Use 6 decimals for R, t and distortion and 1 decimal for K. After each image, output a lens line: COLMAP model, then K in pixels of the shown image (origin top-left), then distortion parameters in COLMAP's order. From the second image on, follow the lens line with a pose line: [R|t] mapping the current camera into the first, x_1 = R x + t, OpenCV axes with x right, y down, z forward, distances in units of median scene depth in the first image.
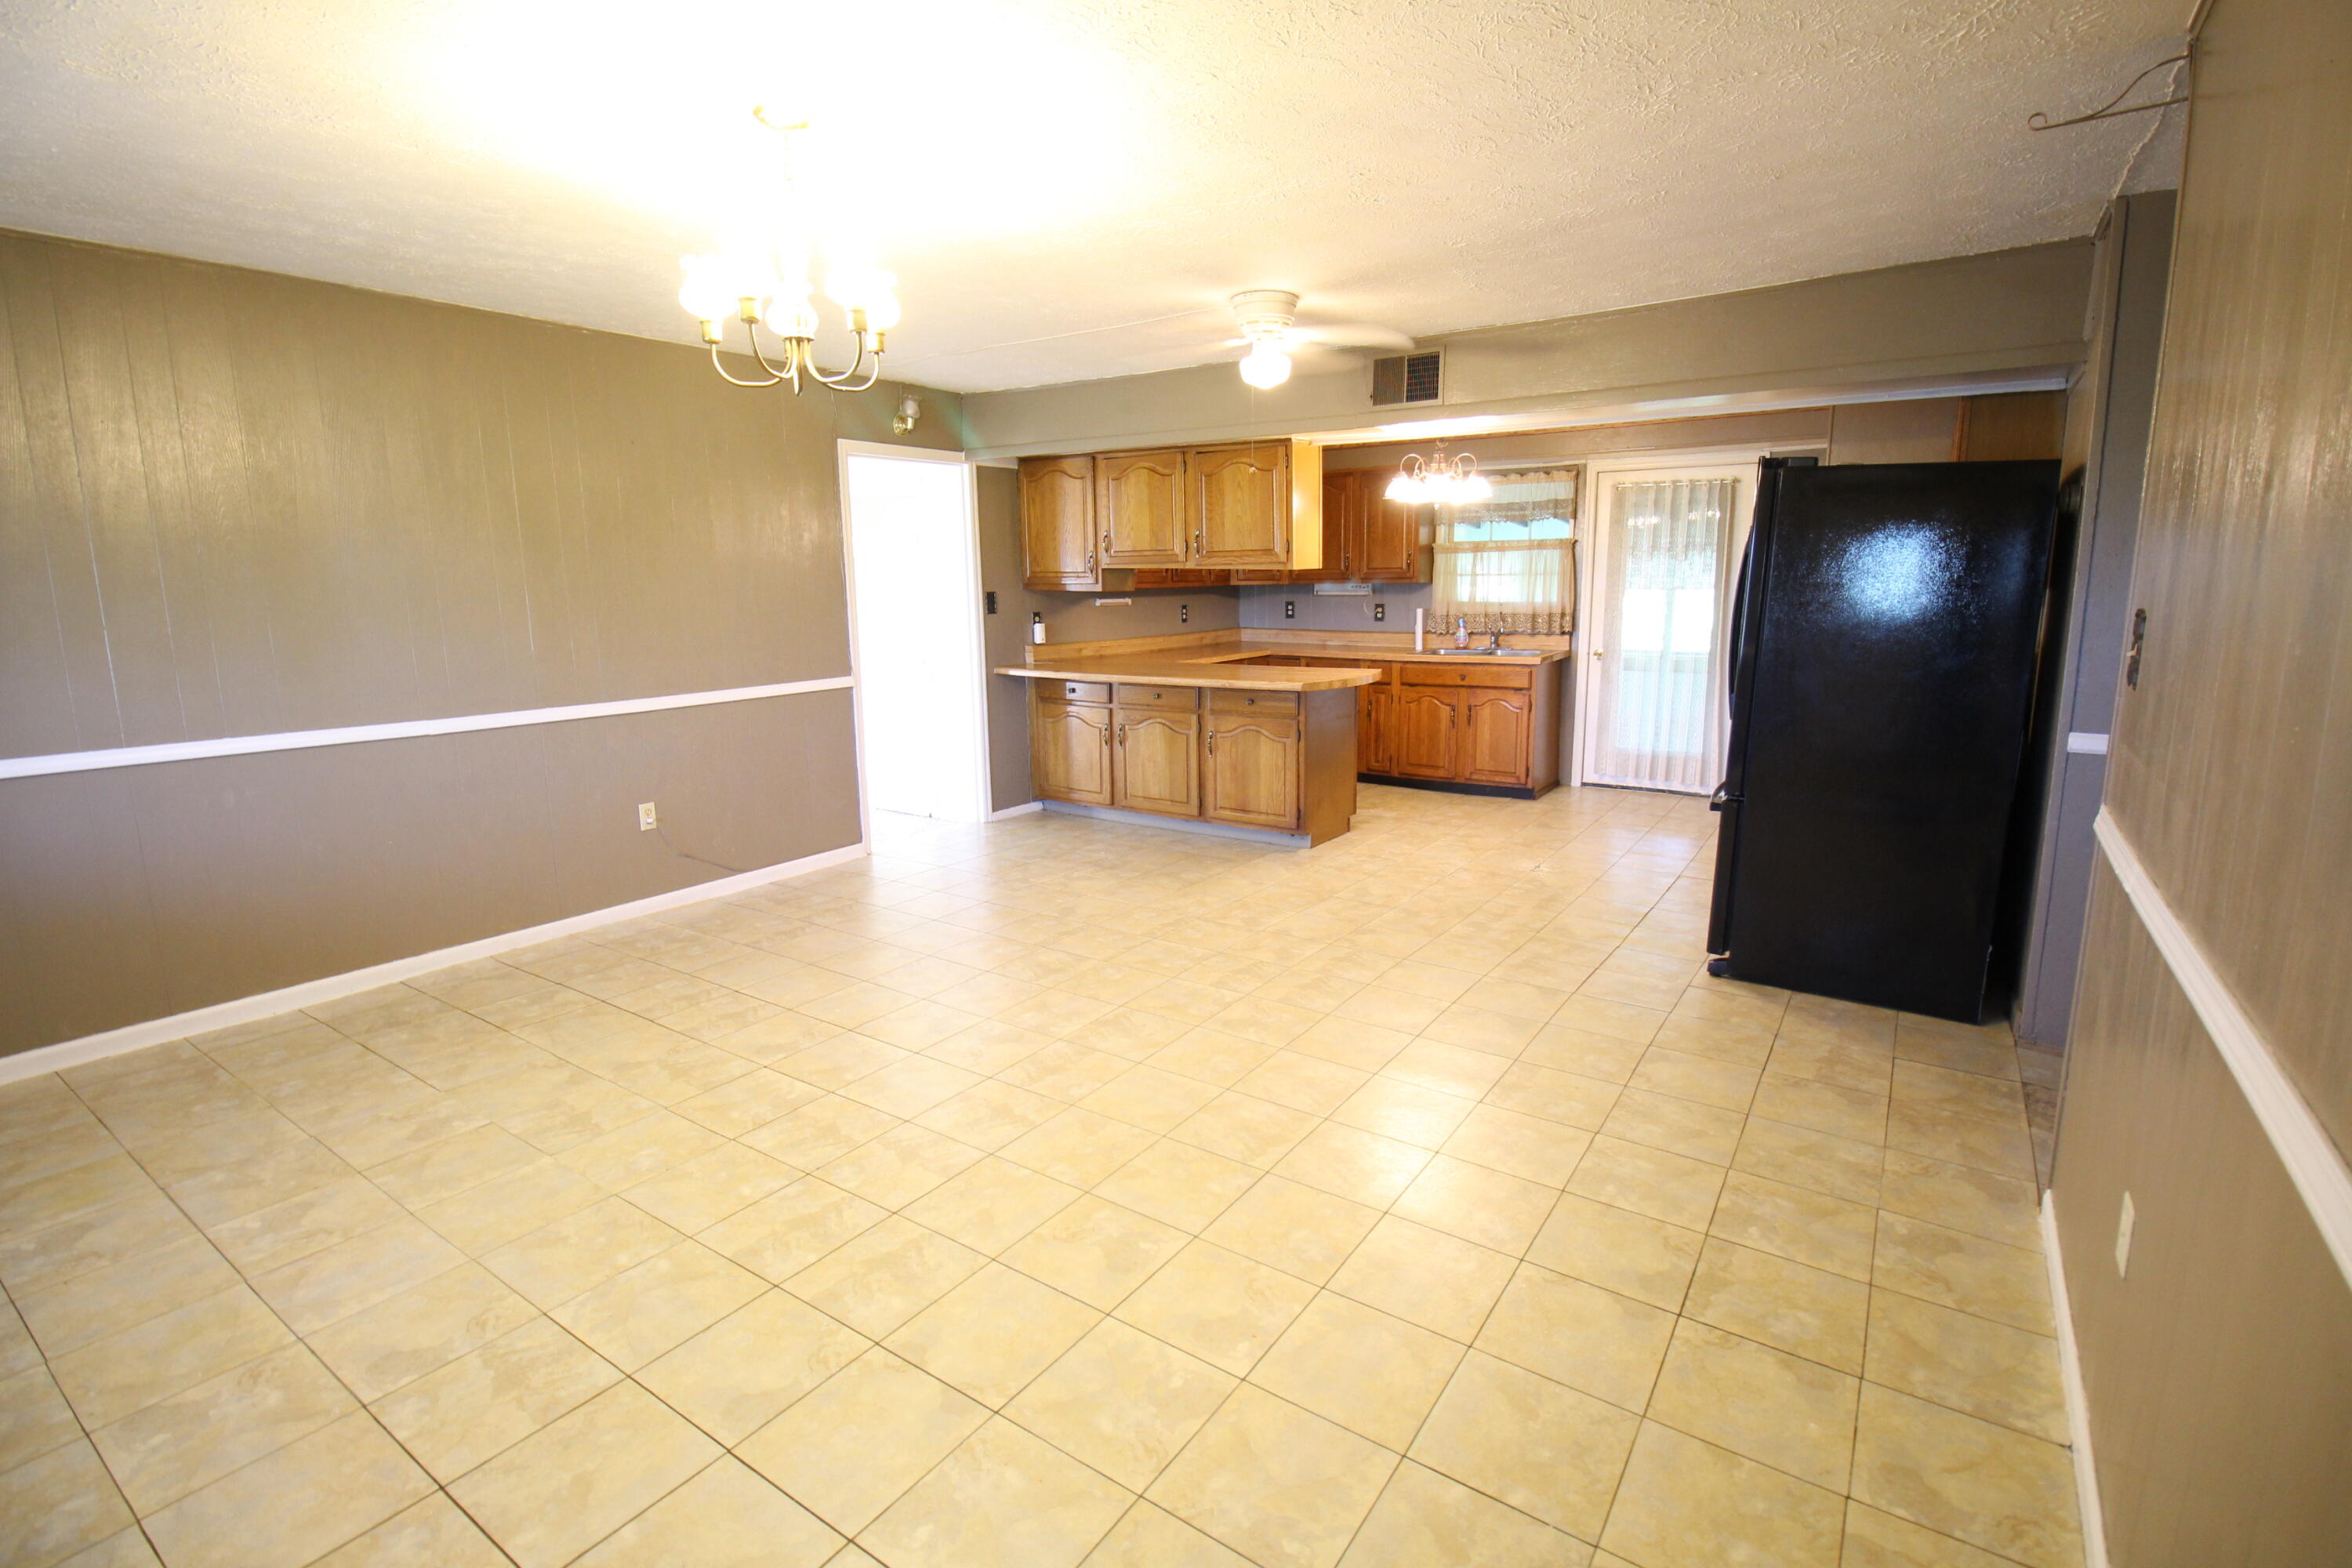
lens RADIAL K [[1086.0, 0, 1188.4], [0, 1086.0, 766.5], [0, 0, 1]] dist [-0.008593, -0.005508]
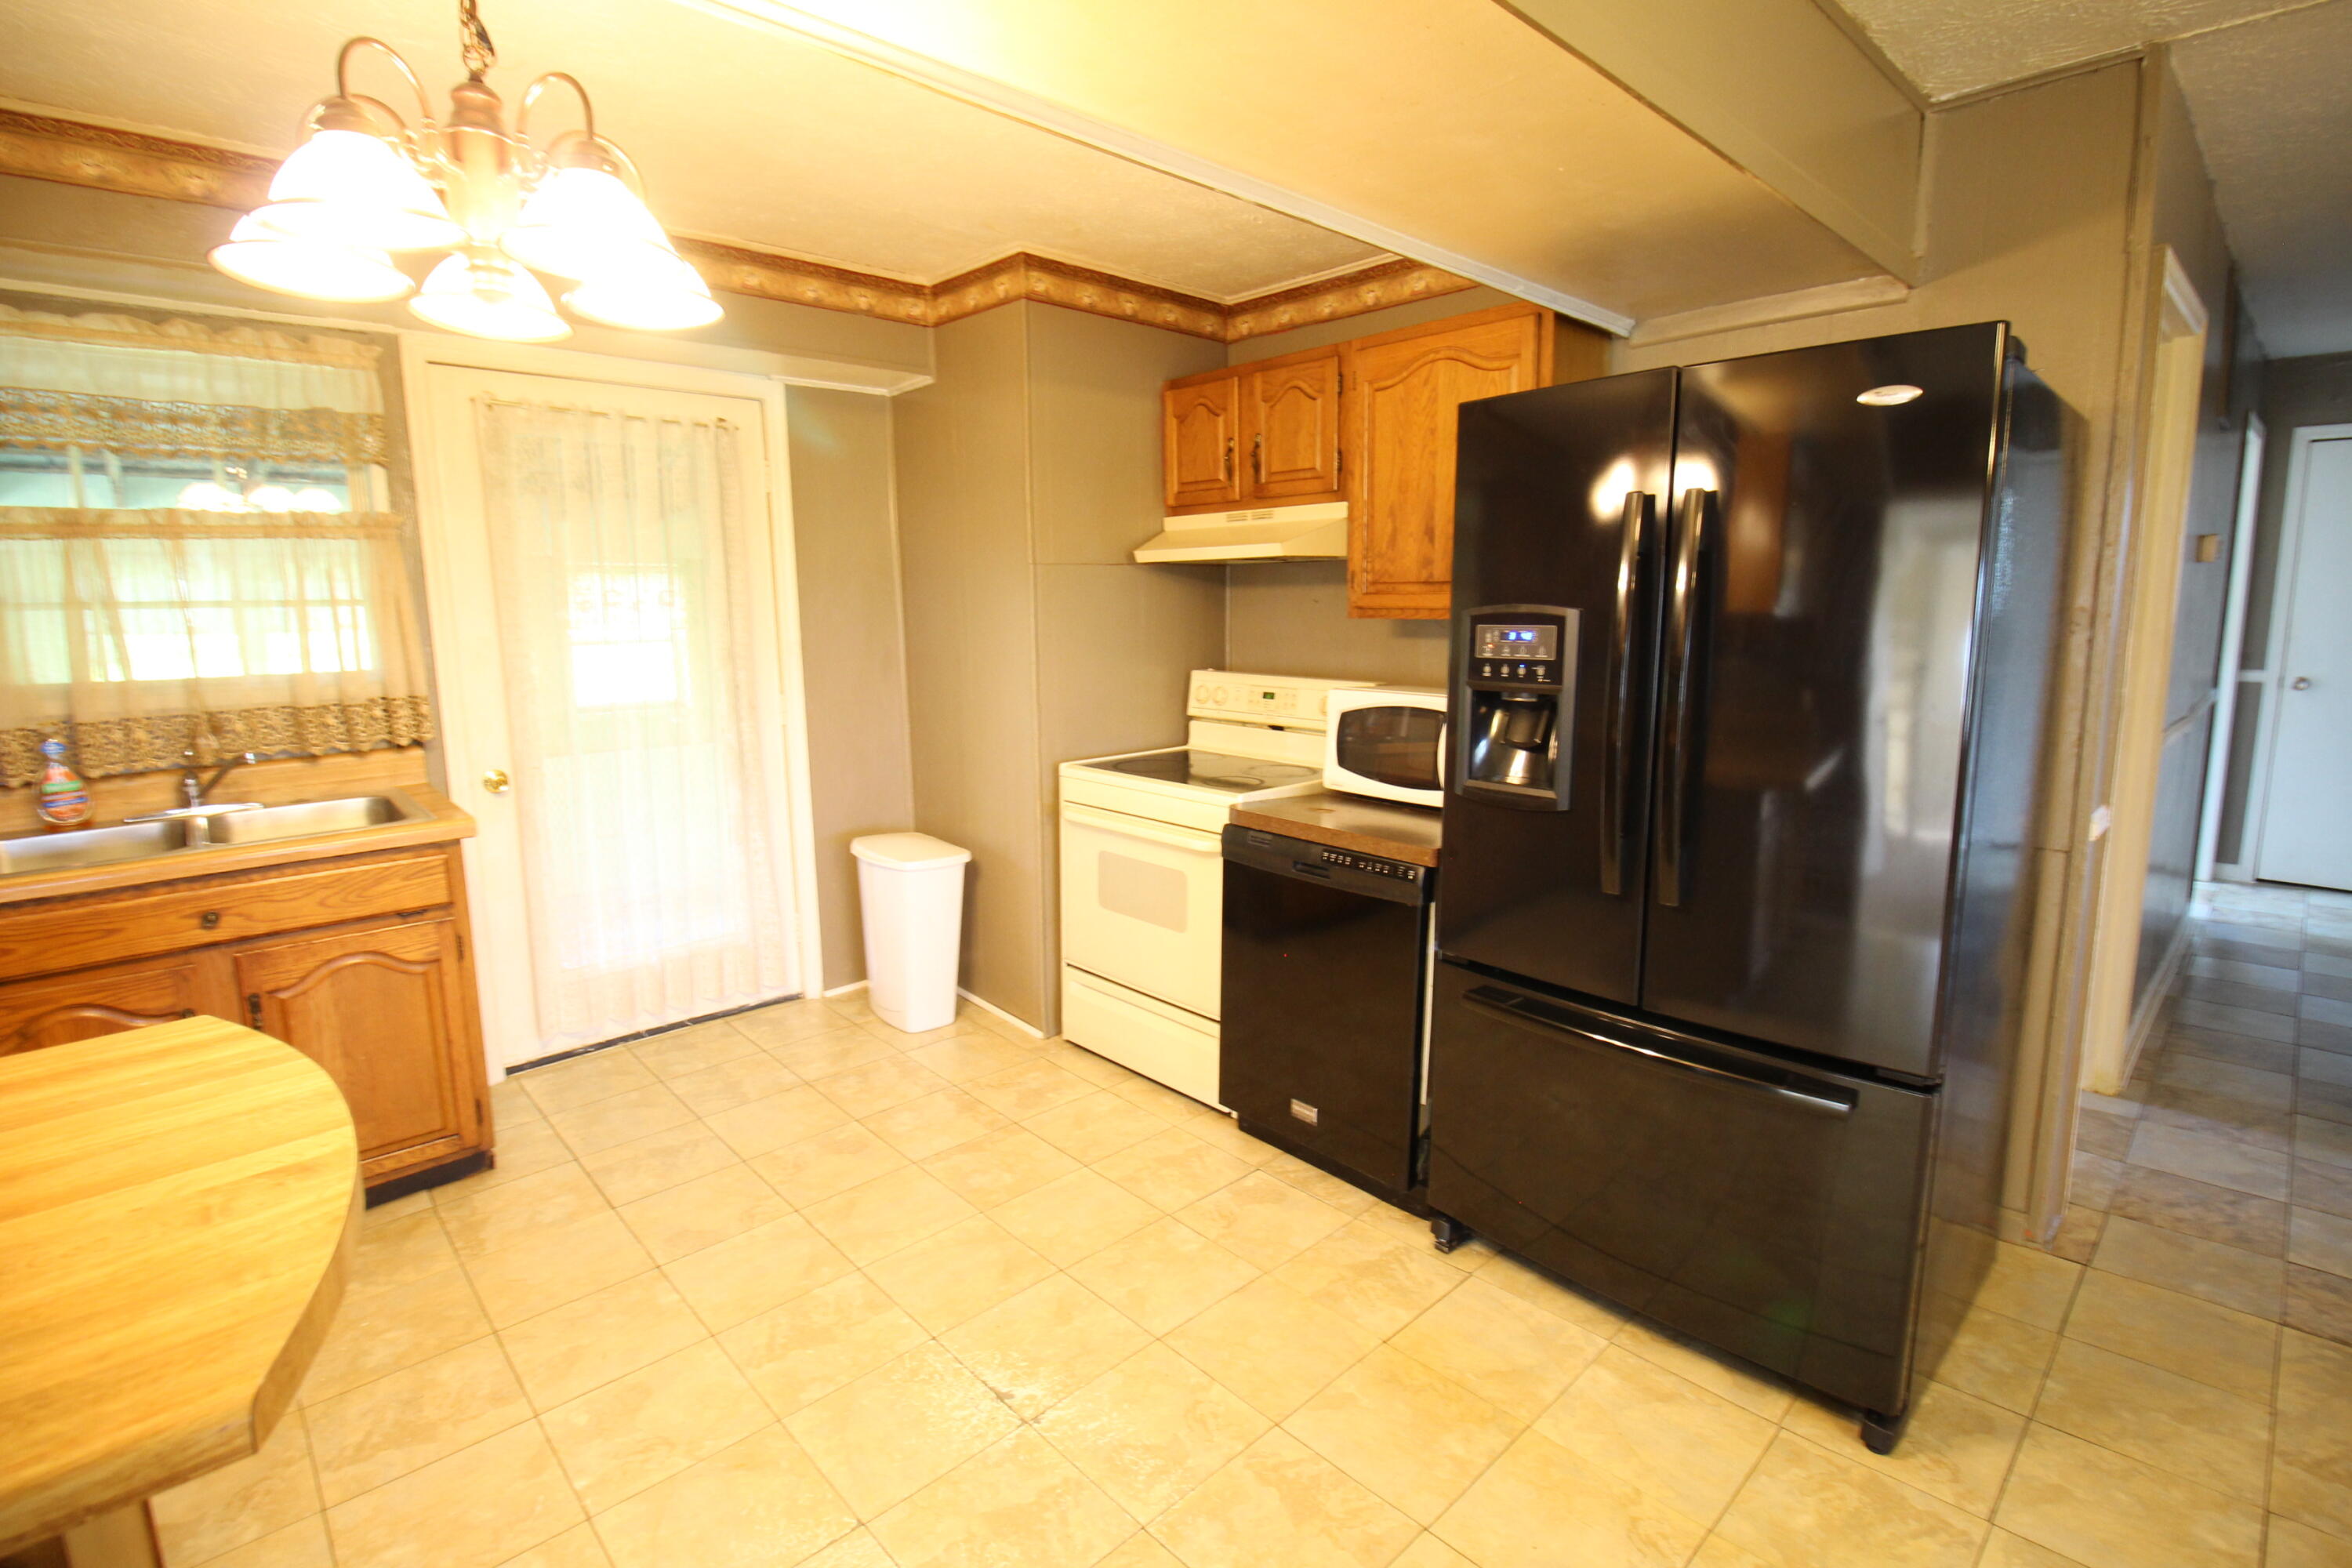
lens RADIAL K [[1086.0, 0, 1197.5], [0, 1086.0, 762.0], [0, 0, 1]] dist [-0.008593, -0.005508]
pose [[0.205451, -0.141092, 0.968444, 0.011943], [0.173870, 0.979074, 0.105755, -0.132493], [-0.963099, 0.146655, 0.225683, 0.763318]]
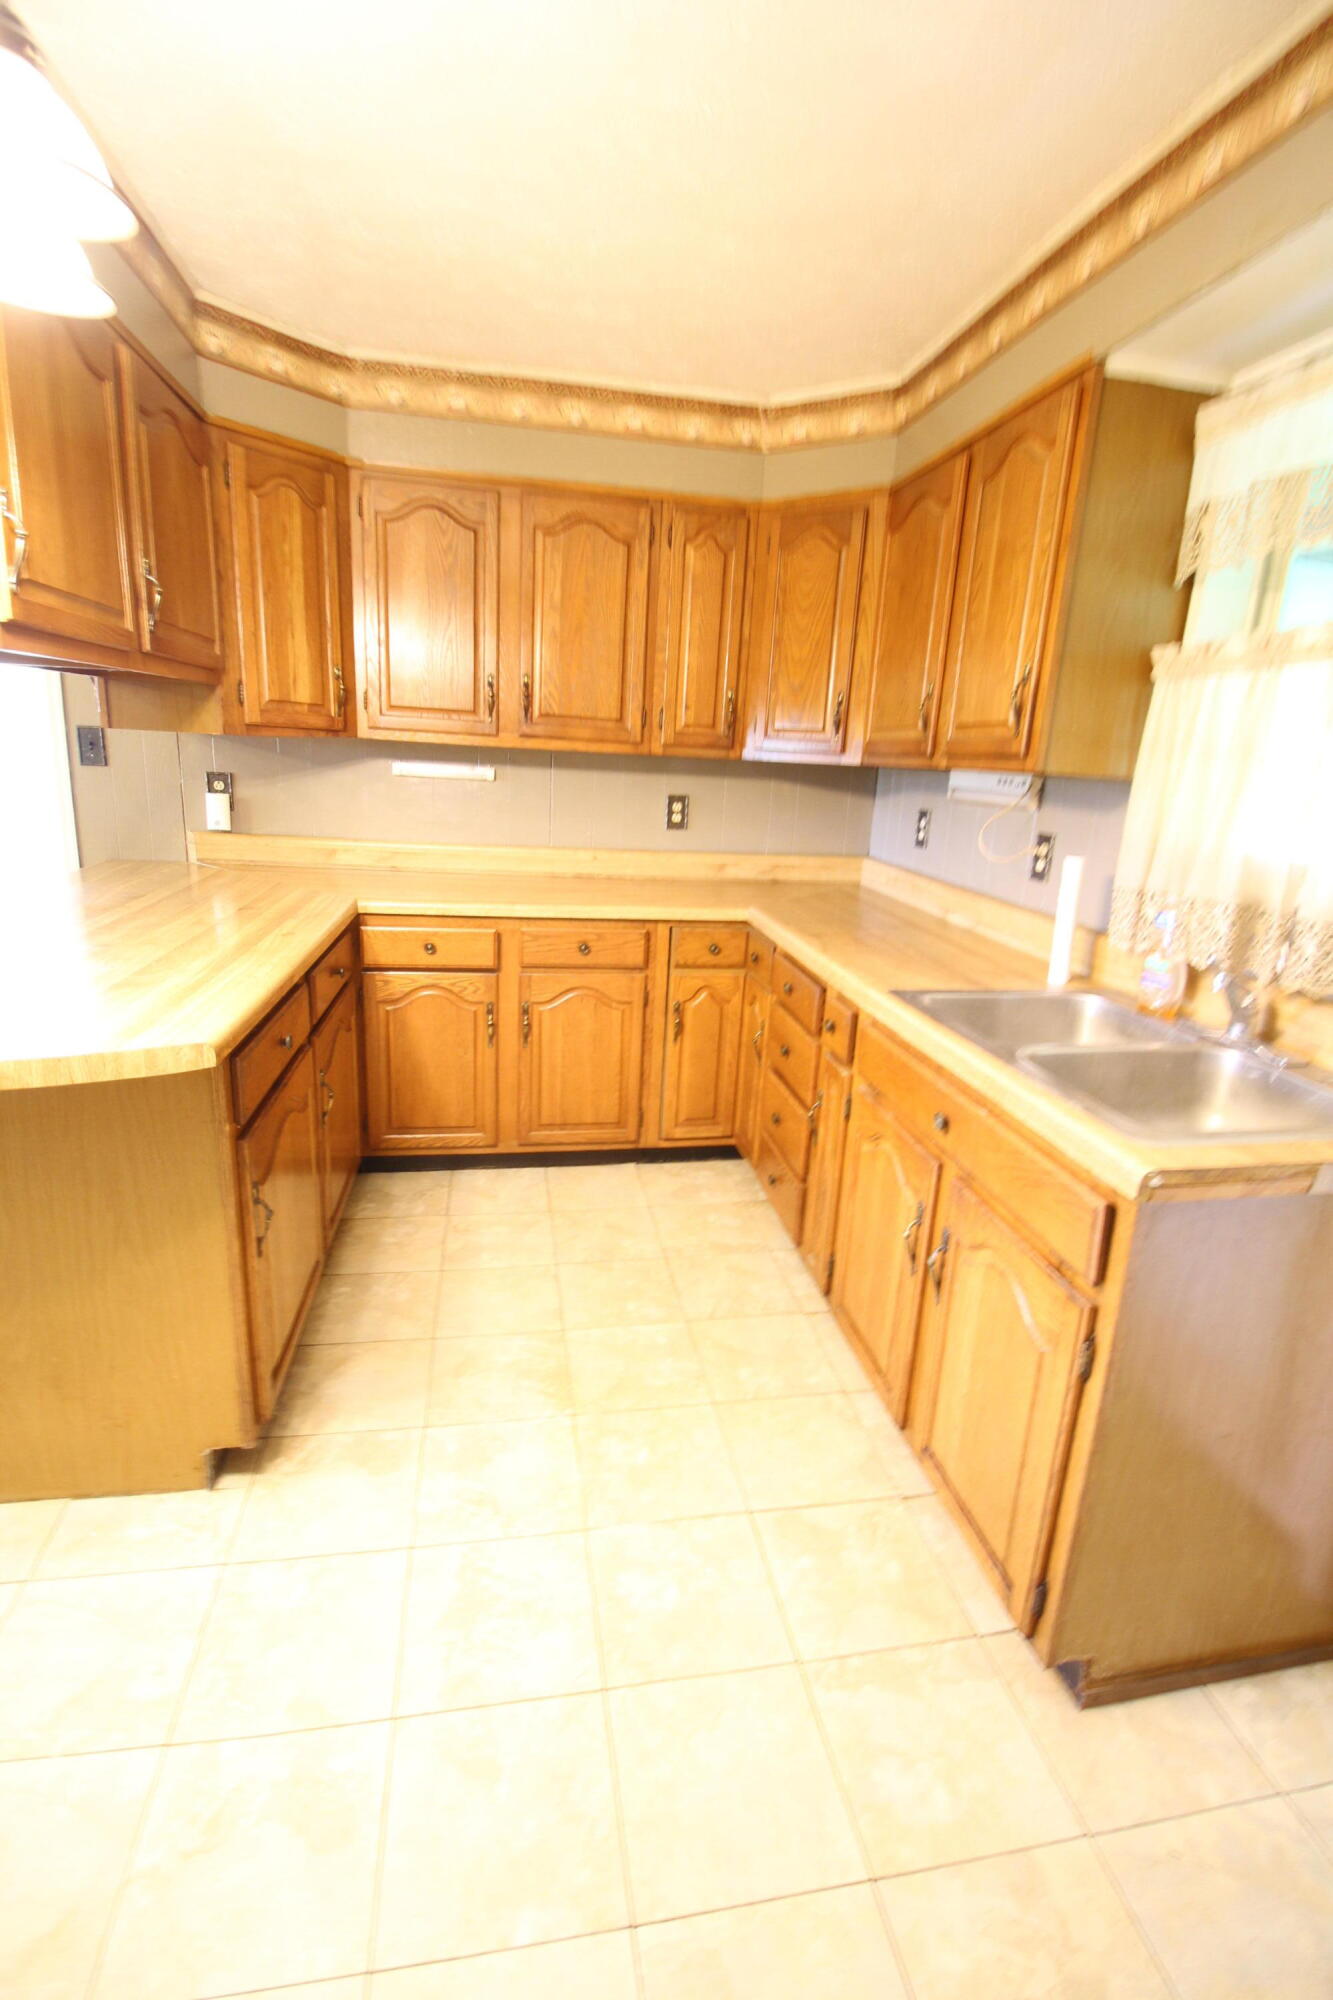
lens RADIAL K [[923.5, 0, 687.3], [0, 923.5, 1015.4], [0, 0, 1]] dist [-0.008593, -0.005508]
pose [[0.706997, 0.237870, -0.666013, 0.424770], [-0.184026, 0.971174, 0.151510, -0.157032], [0.682854, 0.015447, 0.730392, 0.942297]]
